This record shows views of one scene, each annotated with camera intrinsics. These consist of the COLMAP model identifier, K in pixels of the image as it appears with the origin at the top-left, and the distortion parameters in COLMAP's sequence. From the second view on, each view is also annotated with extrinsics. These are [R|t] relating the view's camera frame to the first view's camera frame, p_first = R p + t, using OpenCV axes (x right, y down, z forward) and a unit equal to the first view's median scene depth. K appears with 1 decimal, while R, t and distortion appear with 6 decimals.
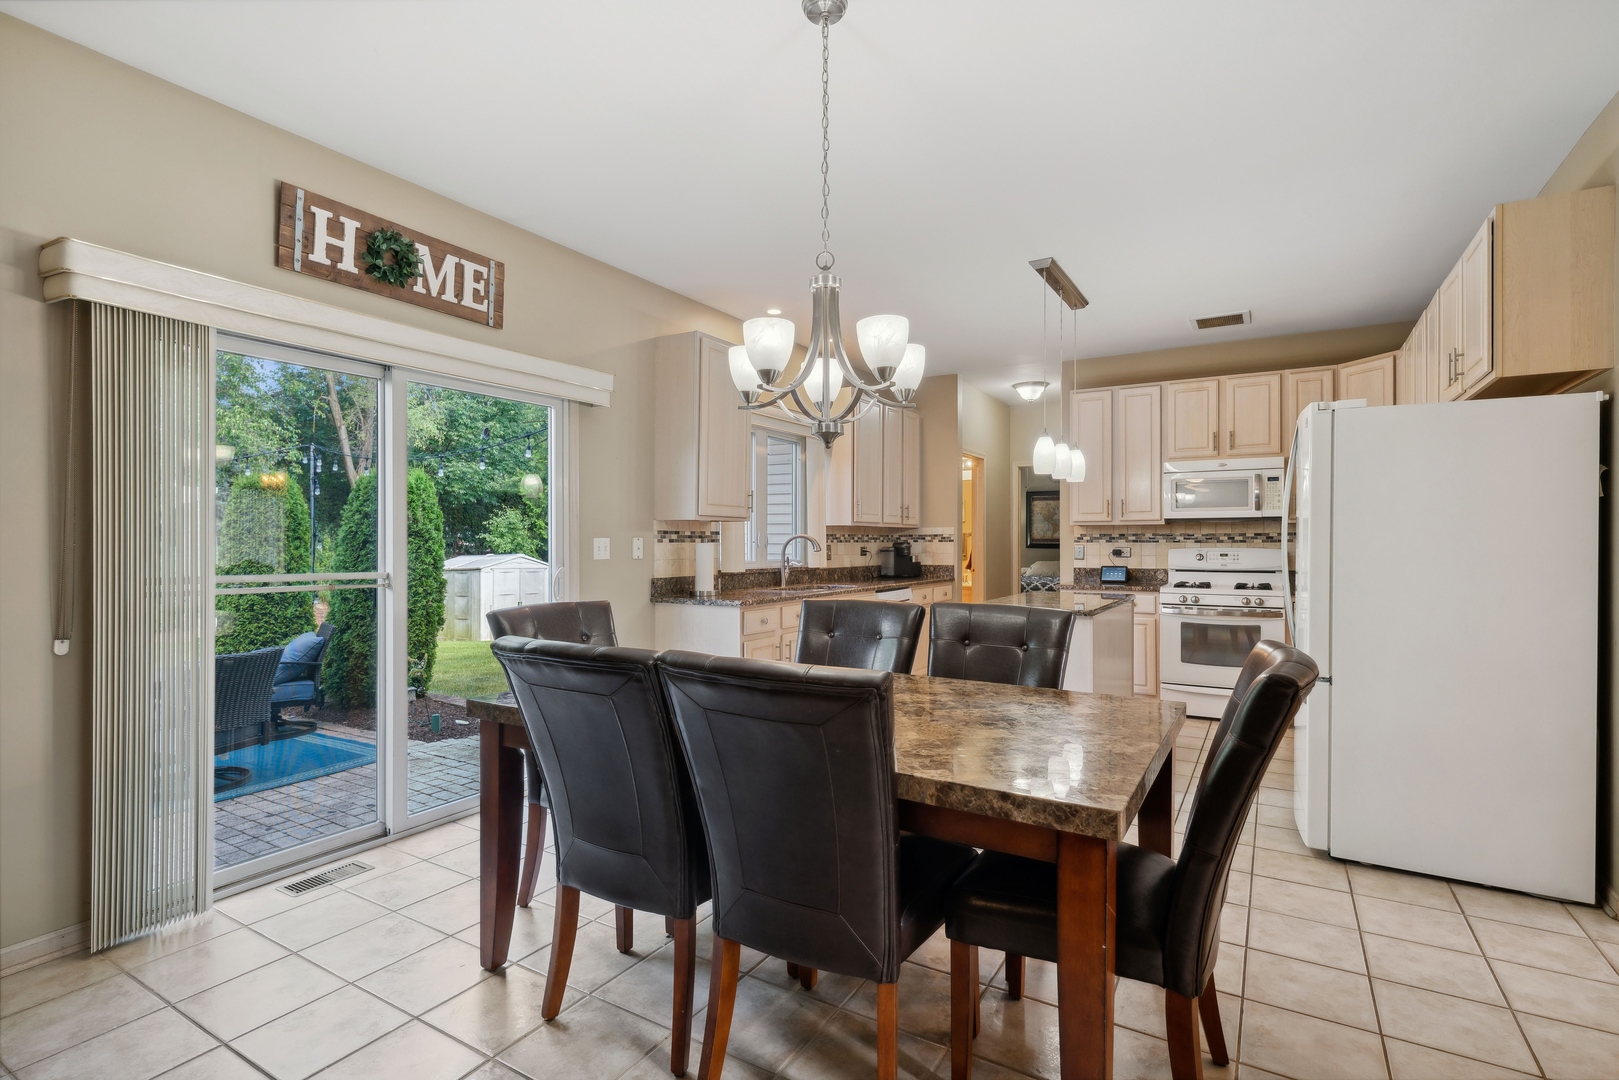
lens RADIAL K [[776.4, 0, 806.8], [0, 776.4, 540.9], [0, 0, 1]] dist [0.004776, 0.000393]
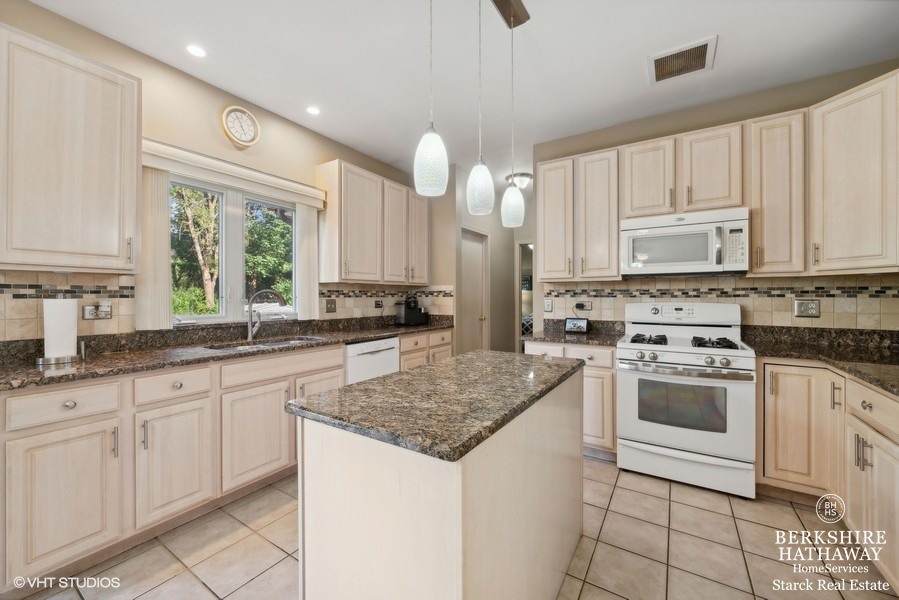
lens RADIAL K [[349.7, 0, 451.3], [0, 349.7, 297.1], [0, 0, 1]] dist [-0.000387, -0.000050]
pose [[0.999658, -0.000606, -0.026133, 0.238734], [0.000710, 0.999992, 0.003979, -0.000376], [0.026130, -0.003997, 0.999651, 0.513107]]
